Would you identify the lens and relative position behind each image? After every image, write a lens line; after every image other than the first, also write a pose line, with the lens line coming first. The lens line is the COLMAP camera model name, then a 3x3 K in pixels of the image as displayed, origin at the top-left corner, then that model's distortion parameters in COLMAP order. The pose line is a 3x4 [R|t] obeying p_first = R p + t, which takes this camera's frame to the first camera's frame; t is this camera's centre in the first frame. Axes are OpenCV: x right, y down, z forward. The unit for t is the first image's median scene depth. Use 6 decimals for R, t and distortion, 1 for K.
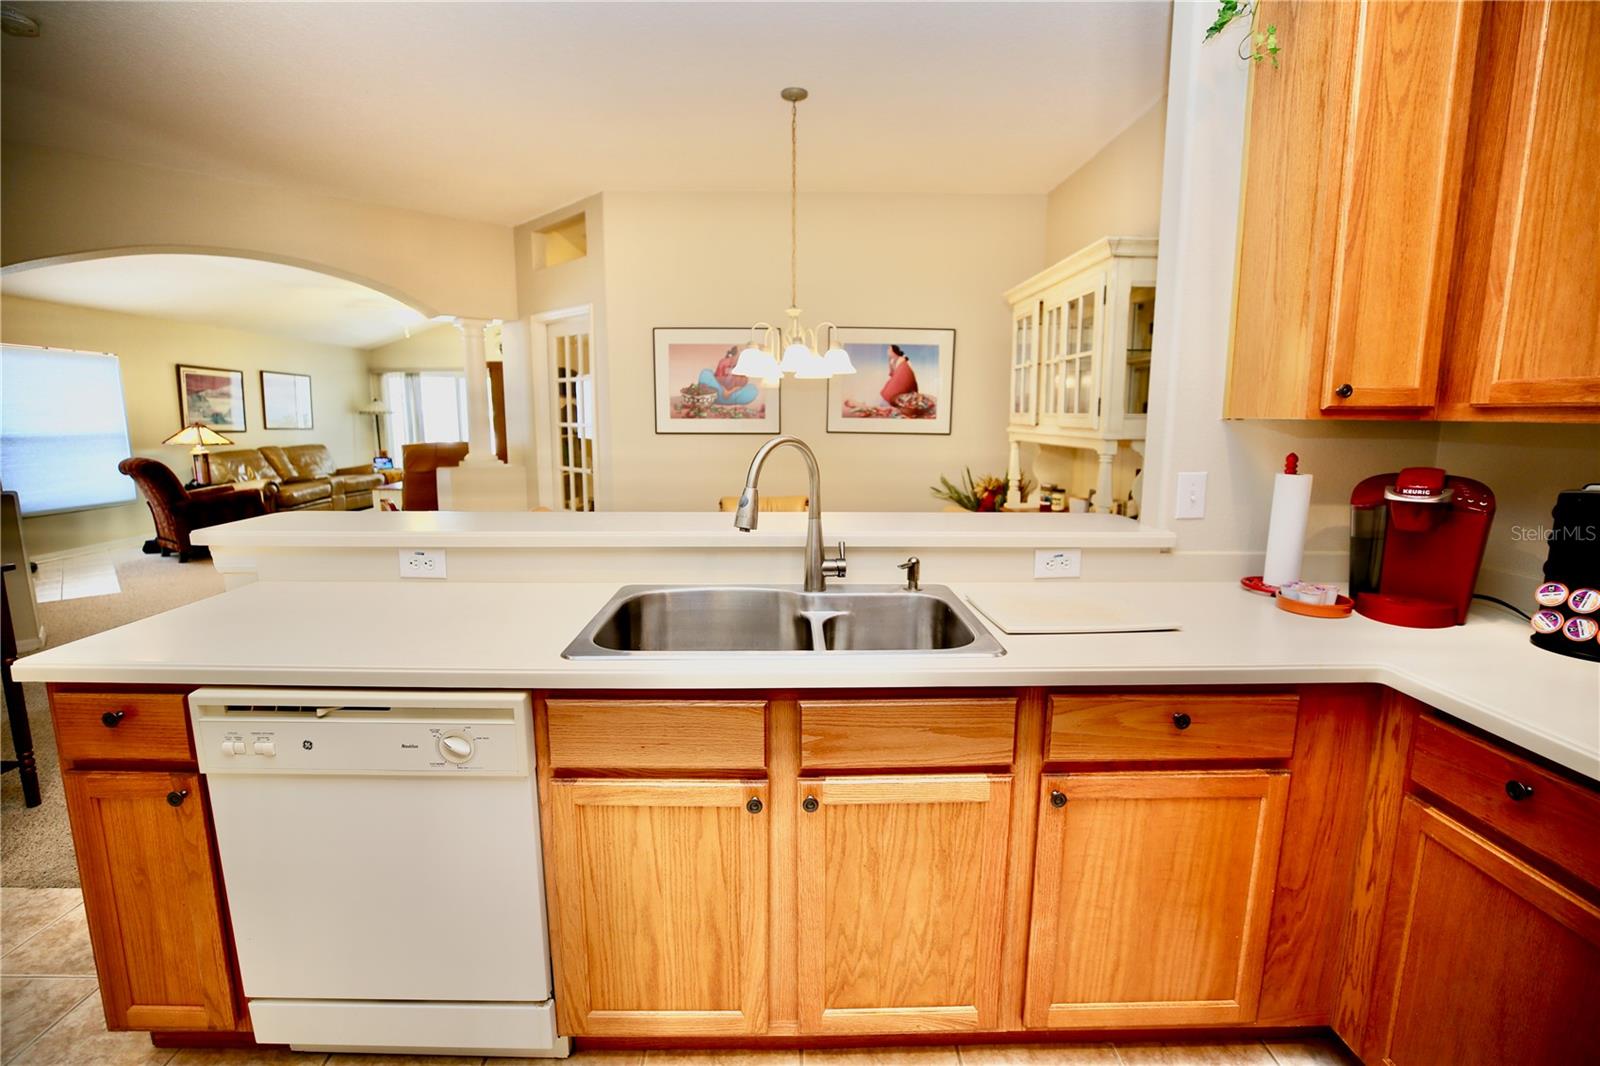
lens RADIAL K [[725.5, 0, 800.2], [0, 725.5, 527.6], [0, 0, 1]] dist [-0.044642, 0.013098]
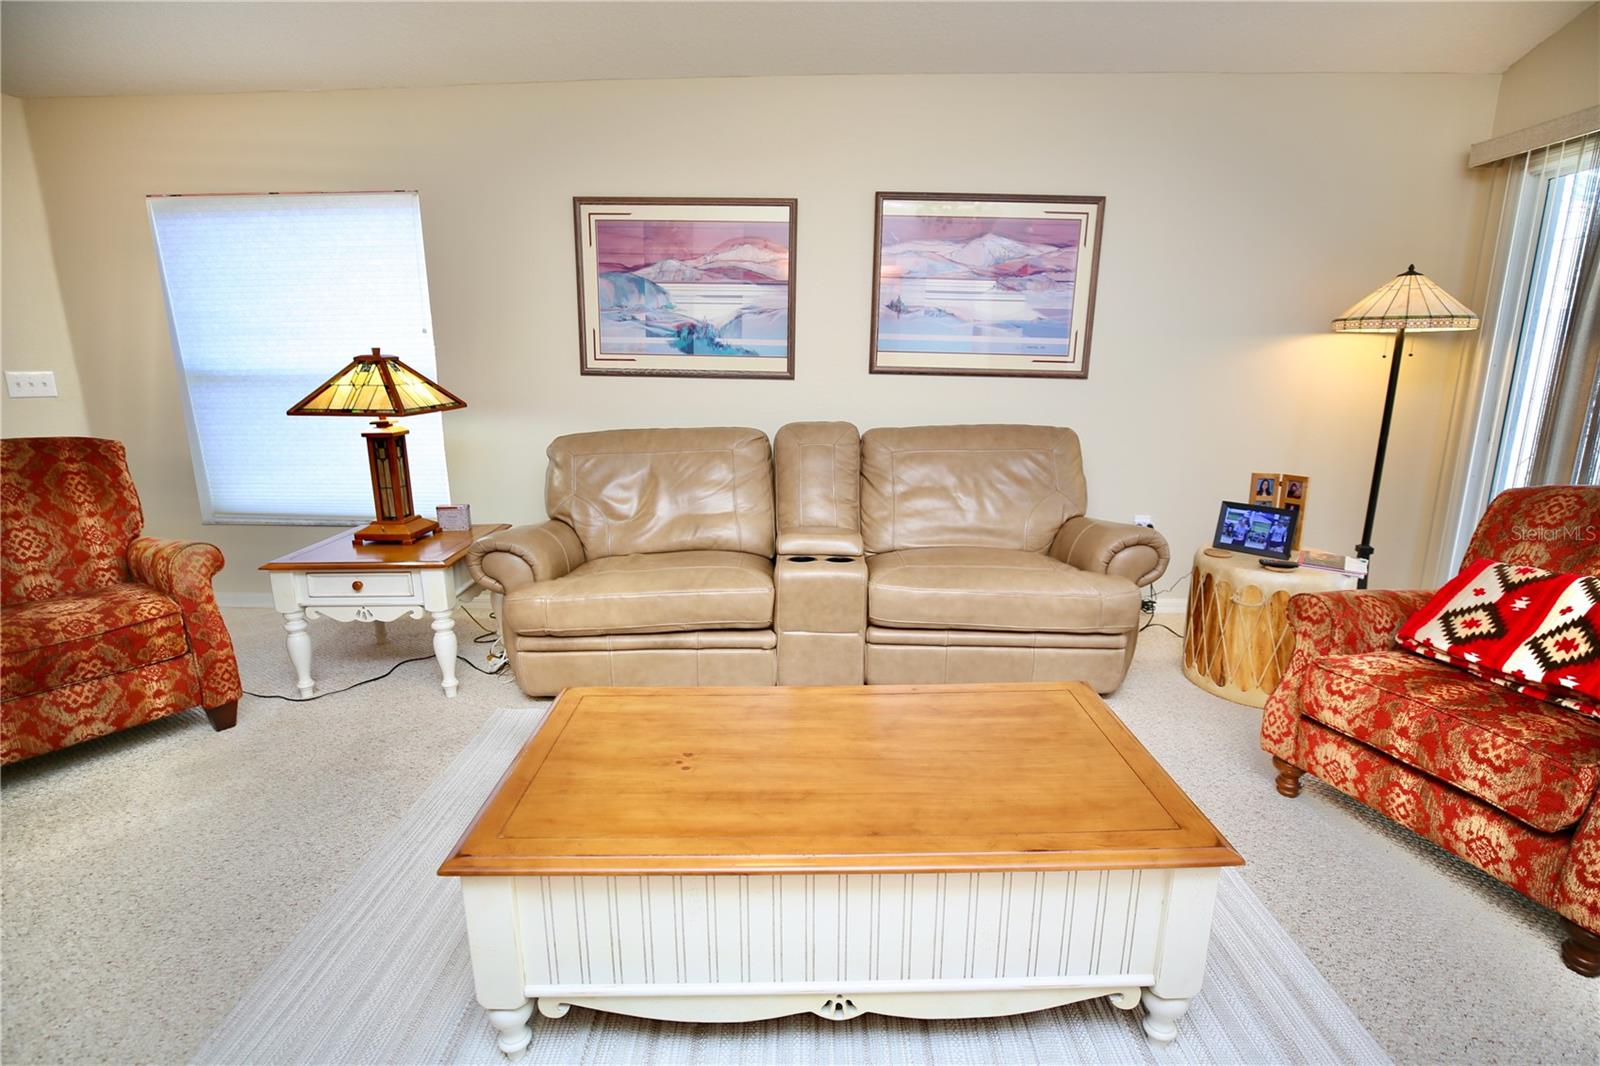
lens RADIAL K [[761.1, 0, 800.0], [0, 761.1, 533.0], [0, 0, 1]] dist [-0.050393, 0.016163]
pose [[-0.048184, 0.227513, -0.972582, -0.713091], [-0.152502, 0.960621, 0.232271, -0.271909], [0.987128, 0.159512, -0.011590, 1.860008]]
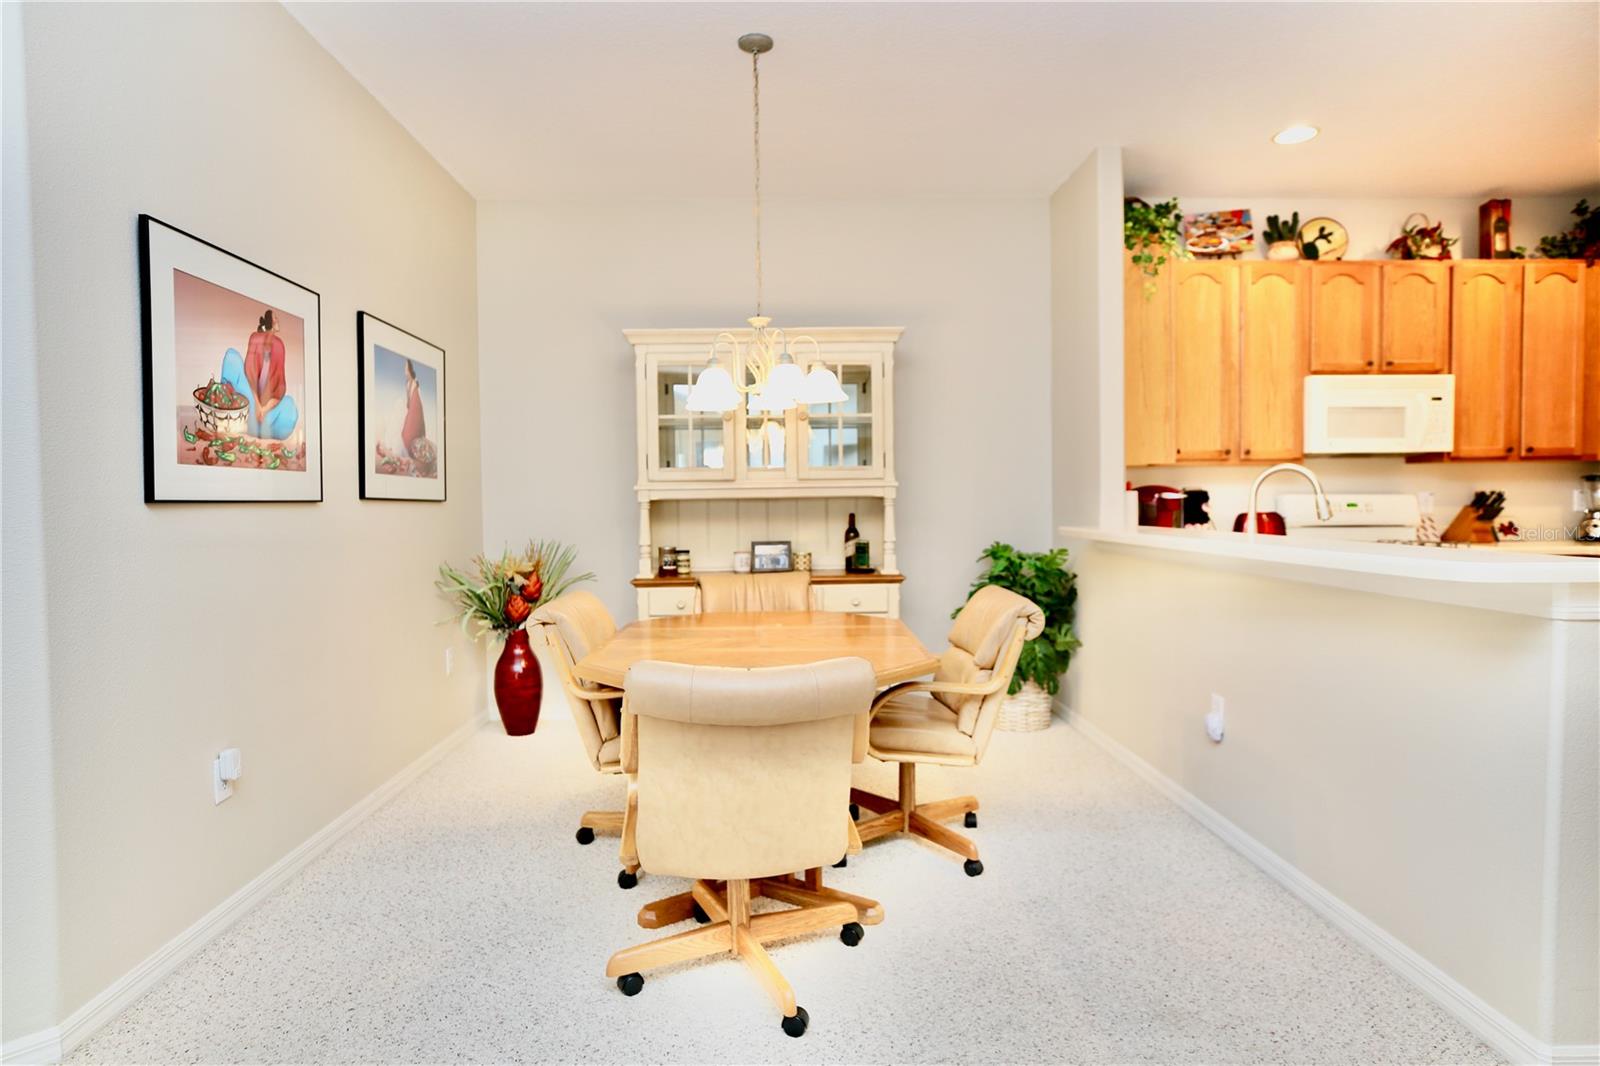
lens RADIAL K [[907.8, 0, 801.2], [0, 907.8, 529.2], [0, 0, 1]] dist [-0.028283, 0.019782]
pose [[-0.018797, -0.035989, 0.999175, -0.656839], [0.169210, 0.984822, 0.038655, -0.080629], [-0.985401, 0.169797, -0.012422, 0.696083]]
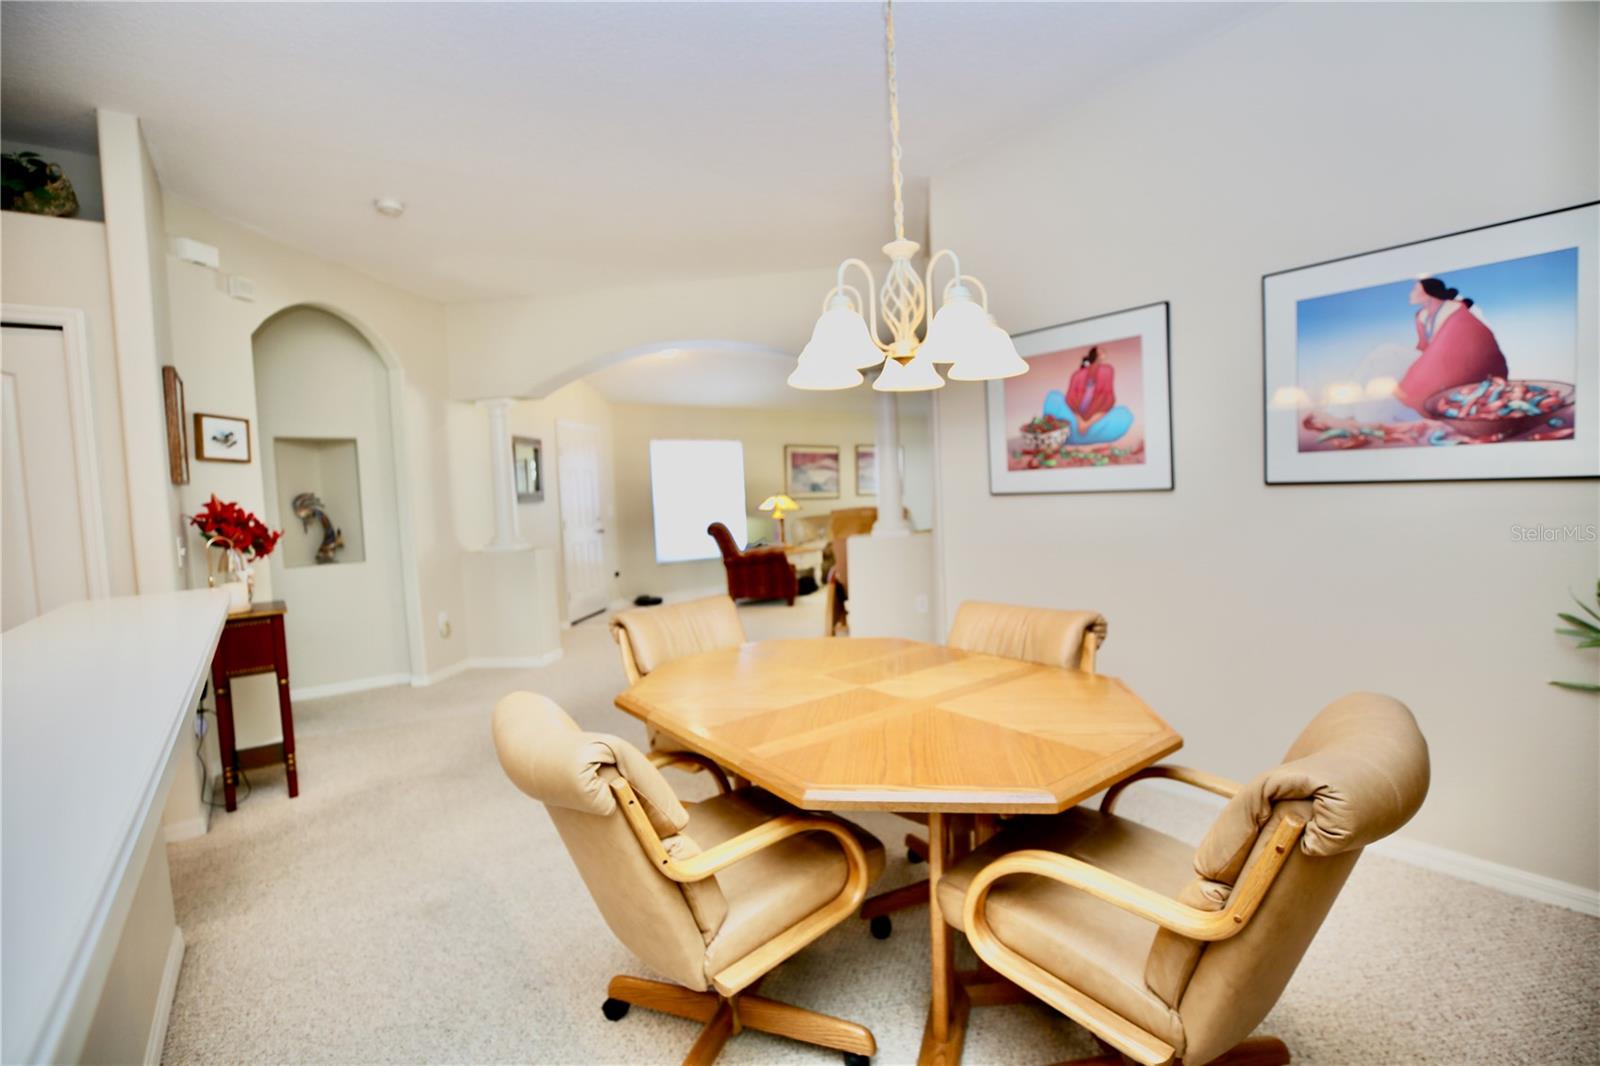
lens RADIAL K [[725.5, 0, 800.2], [0, 725.5, 527.6], [0, 0, 1]] dist [-0.044642, 0.013098]
pose [[0.592853, 0.010950, -0.805236, 0.246296], [-0.078158, 0.995970, -0.044000, -0.055271], [0.801509, 0.089021, 0.591319, 0.459447]]
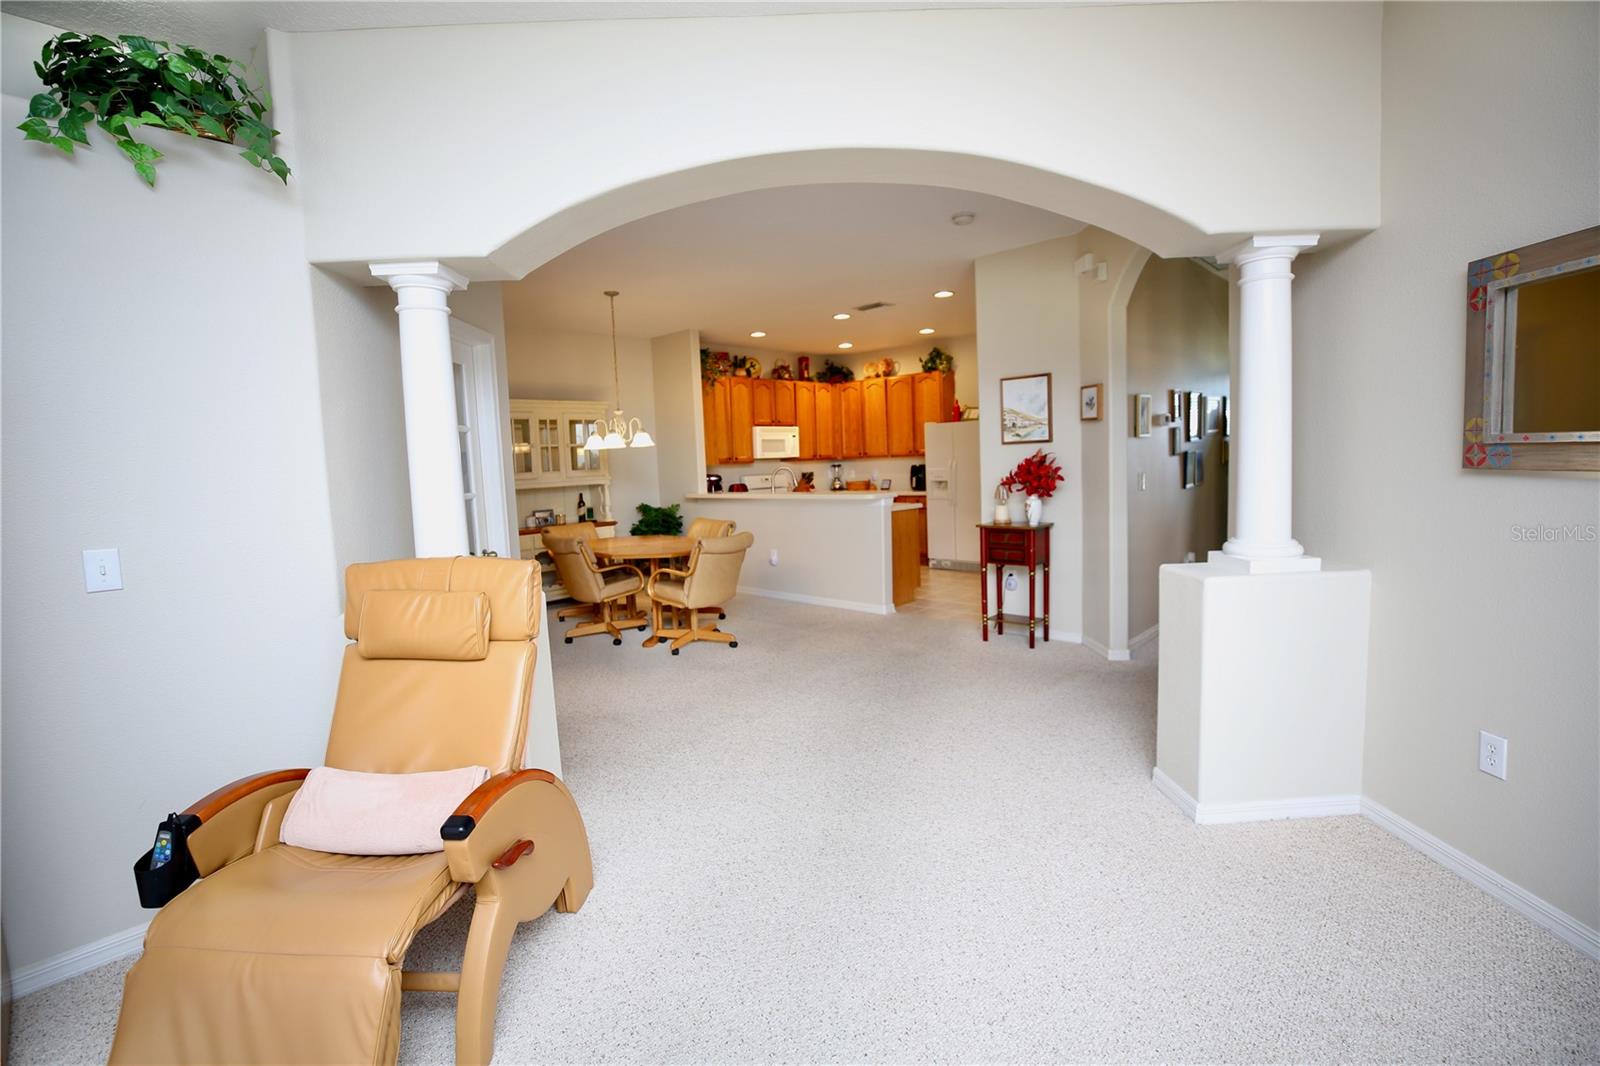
lens RADIAL K [[725.5, 0, 800.2], [0, 725.5, 527.6], [0, 0, 1]] dist [-0.044642, 0.013098]
pose [[-0.714524, -0.039456, 0.698498, -1.082796], [0.147552, 0.967452, 0.205585, -0.223950], [-0.683875, 0.249960, -0.685446, 1.366603]]
